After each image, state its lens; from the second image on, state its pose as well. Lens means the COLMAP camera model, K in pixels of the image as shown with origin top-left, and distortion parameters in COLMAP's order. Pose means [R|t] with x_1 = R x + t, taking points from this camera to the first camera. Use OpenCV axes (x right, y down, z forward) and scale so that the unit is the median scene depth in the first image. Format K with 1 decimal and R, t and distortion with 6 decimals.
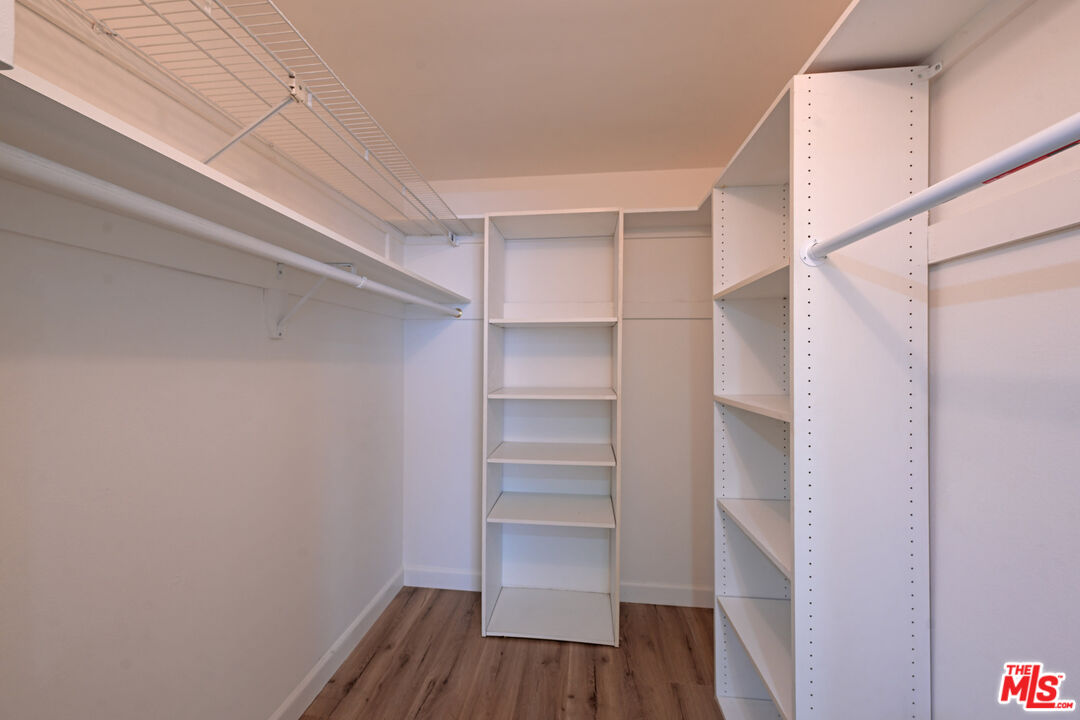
lens RADIAL K [[423.8, 0, 538.3], [0, 423.8, 358.9], [0, 0, 1]] dist [-0.001691, -0.000007]
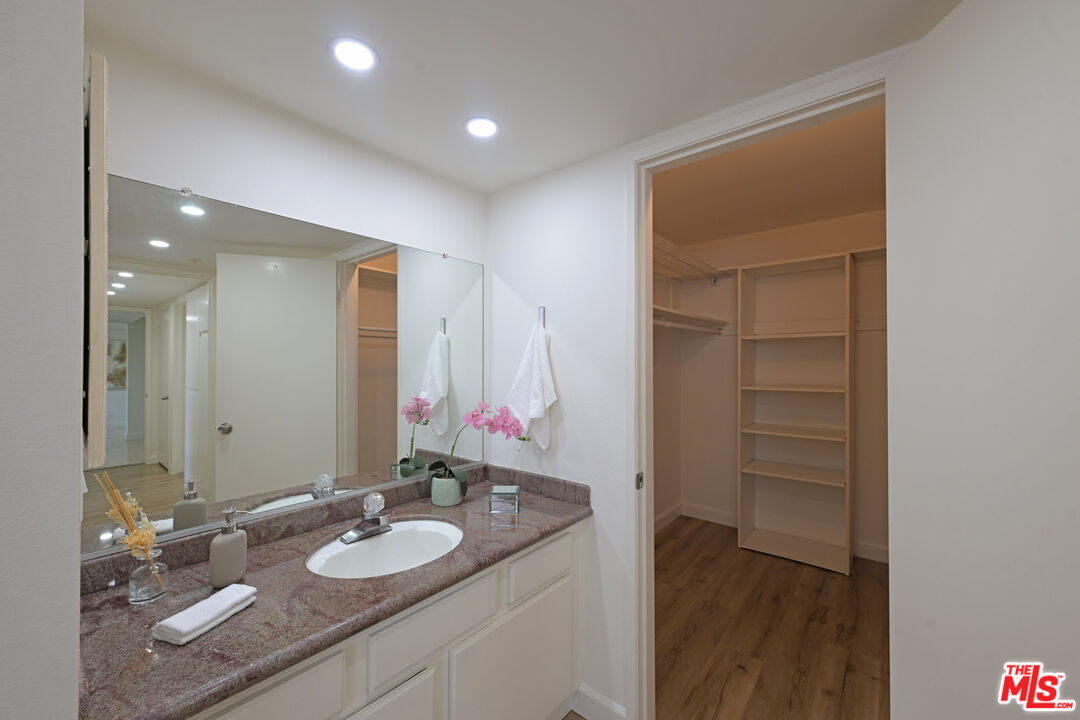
lens RADIAL K [[423.8, 0, 536.6], [0, 423.8, 363.2], [0, 0, 1]] dist [-0.001691, -0.000007]
pose [[0.832895, -0.006492, -0.553393, 0.098828], [0.003173, 0.999971, -0.006955, 0.006817], [0.553422, 0.004037, 0.832891, -0.597067]]
